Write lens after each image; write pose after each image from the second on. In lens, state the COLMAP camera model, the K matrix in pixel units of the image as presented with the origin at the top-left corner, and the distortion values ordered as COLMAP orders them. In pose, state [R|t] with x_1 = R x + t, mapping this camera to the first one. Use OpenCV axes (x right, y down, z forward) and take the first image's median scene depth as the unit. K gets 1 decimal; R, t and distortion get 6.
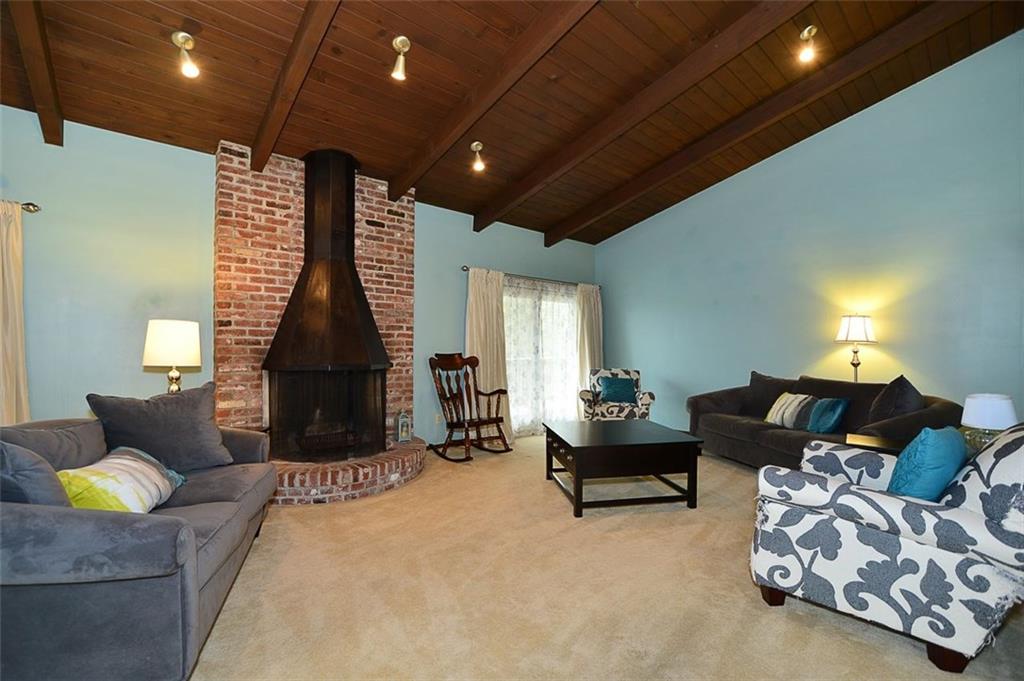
lens RADIAL K [[441.1, 0, 504.4], [0, 441.1, 345.9], [0, 0, 1]] dist [-0.044685, 0.010943]
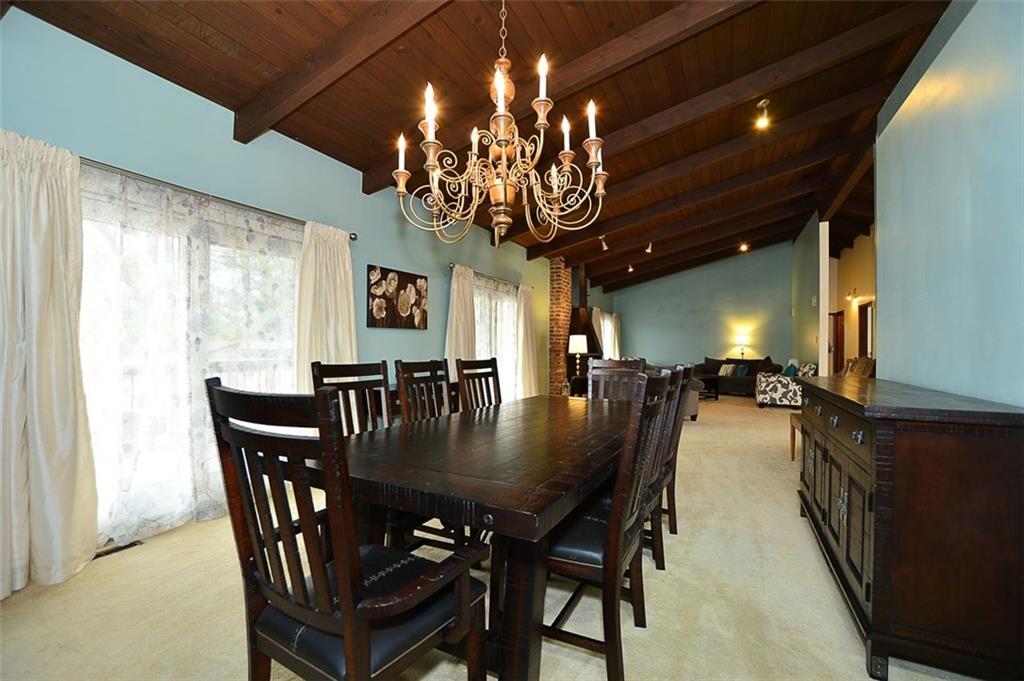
lens RADIAL K [[441.1, 0, 511.4], [0, 441.1, 343.3], [0, 0, 1]] dist [-0.044685, 0.010943]
pose [[0.921469, 0.008768, 0.388353, -1.625628], [-0.008258, 0.999961, -0.002983, 0.000808], [-0.388364, -0.000458, 0.921506, -0.971433]]
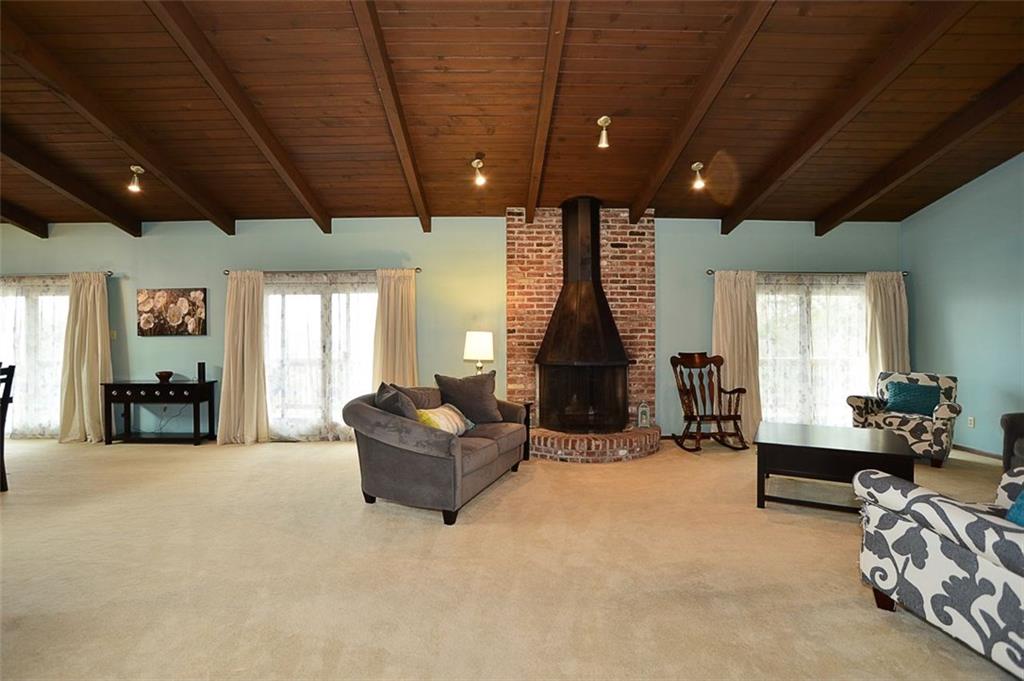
lens RADIAL K [[441.1, 0, 504.8], [0, 441.1, 343.3], [0, 0, 1]] dist [-0.044685, 0.010943]
pose [[0.774485, 0.000743, -0.632592, 0.282119], [0.003429, 0.999980, 0.005373, -0.018612], [0.632583, -0.006330, 0.774467, -0.175558]]
